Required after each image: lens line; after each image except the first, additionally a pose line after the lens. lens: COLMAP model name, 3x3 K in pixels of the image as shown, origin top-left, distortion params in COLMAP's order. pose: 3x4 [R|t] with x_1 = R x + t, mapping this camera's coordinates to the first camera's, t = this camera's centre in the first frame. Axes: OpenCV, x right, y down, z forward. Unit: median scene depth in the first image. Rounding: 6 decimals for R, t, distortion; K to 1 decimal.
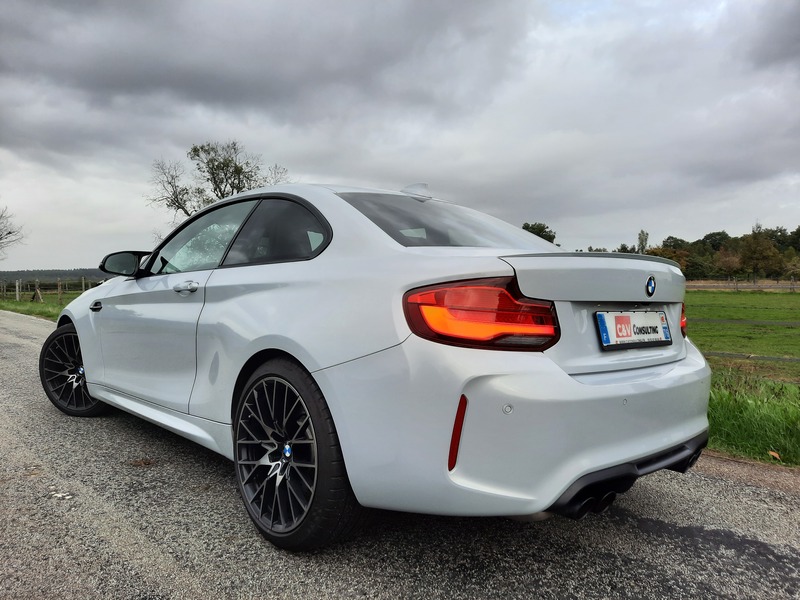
lens RADIAL K [[600.3, 0, 400.0], [0, 600.3, 300.0], [0, 0, 1]] dist [0.063910, -0.082992]
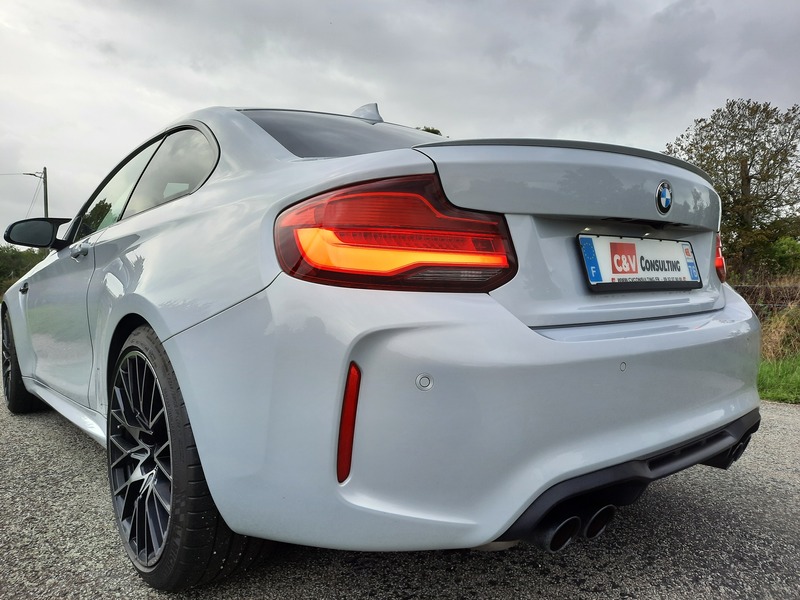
lens RADIAL K [[600.3, 0, 400.0], [0, 600.3, 300.0], [0, 0, 1]] dist [0.063910, -0.082992]
pose [[0.997126, -0.041009, -0.063700, 0.167126], [0.041951, 0.999028, 0.013520, 0.073681], [0.063084, -0.016153, 0.997877, 0.321451]]
